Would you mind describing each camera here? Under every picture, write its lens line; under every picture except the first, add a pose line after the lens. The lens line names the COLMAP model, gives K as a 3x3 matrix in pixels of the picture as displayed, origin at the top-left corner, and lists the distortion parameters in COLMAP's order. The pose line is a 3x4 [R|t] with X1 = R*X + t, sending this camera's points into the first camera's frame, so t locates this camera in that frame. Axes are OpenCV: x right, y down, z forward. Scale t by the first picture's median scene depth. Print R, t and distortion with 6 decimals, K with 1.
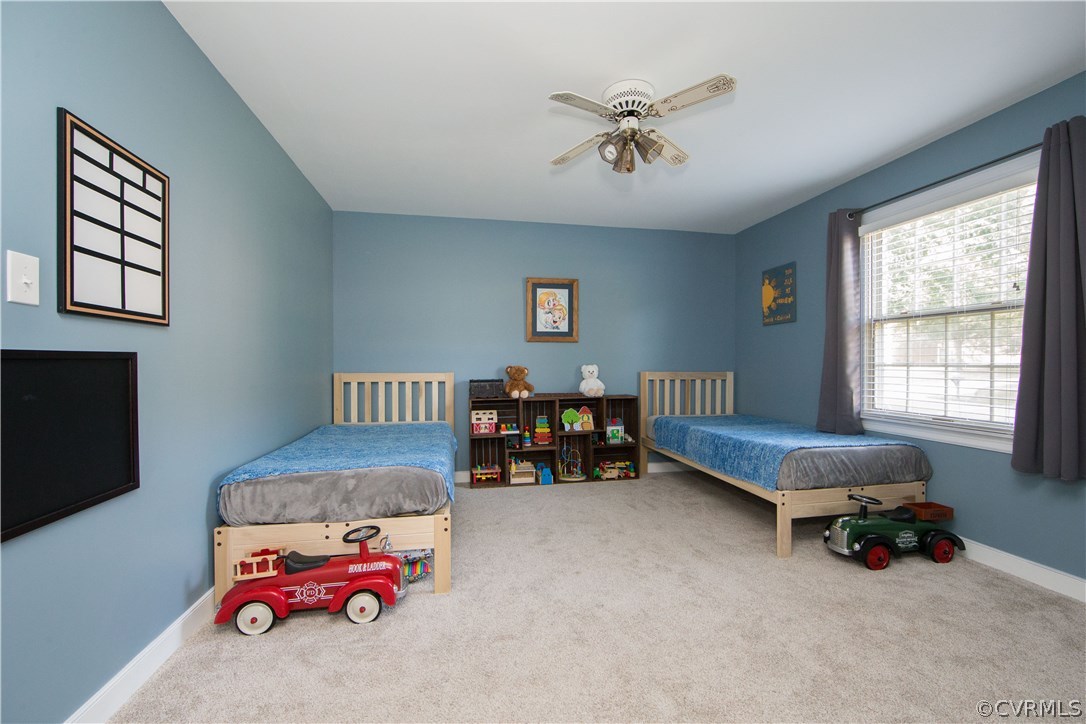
lens RADIAL K [[435.2, 0, 545.9], [0, 435.2, 367.9], [0, 0, 1]] dist [-0.011977, 0.002949]
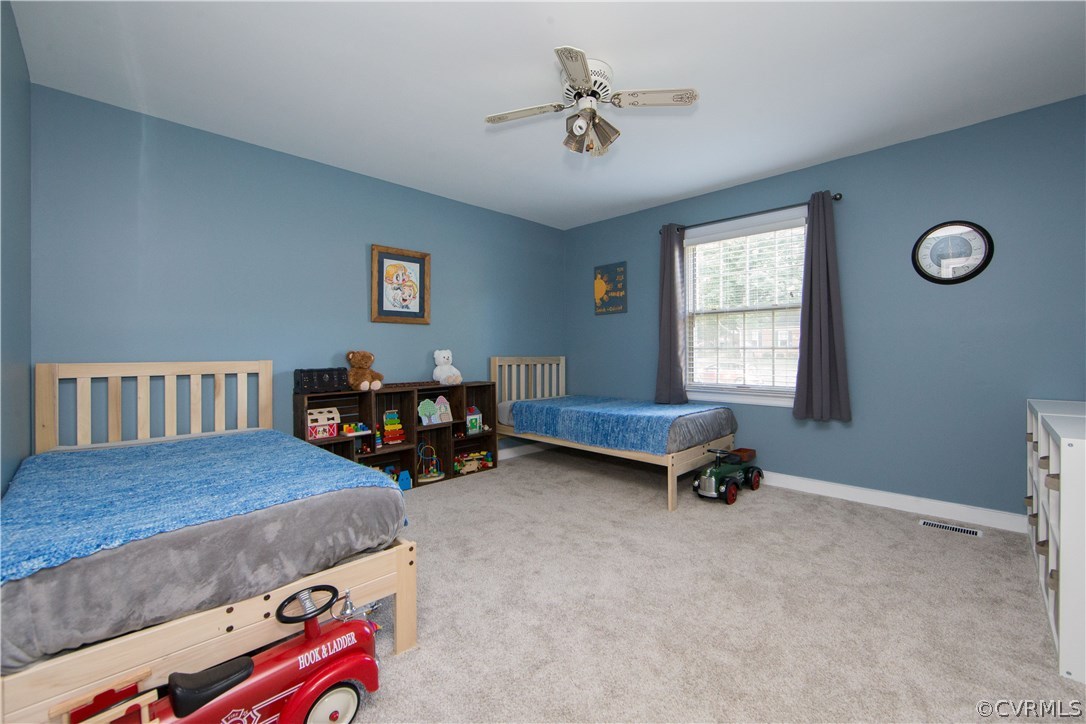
lens RADIAL K [[435.2, 0, 594.6], [0, 435.2, 351.8], [0, 0, 1]] dist [-0.011977, 0.002949]
pose [[0.817310, -0.004870, 0.576177, -0.303457], [0.009961, 0.999934, -0.005679, 0.010032], [-0.576112, 0.010381, 0.817305, 0.149288]]
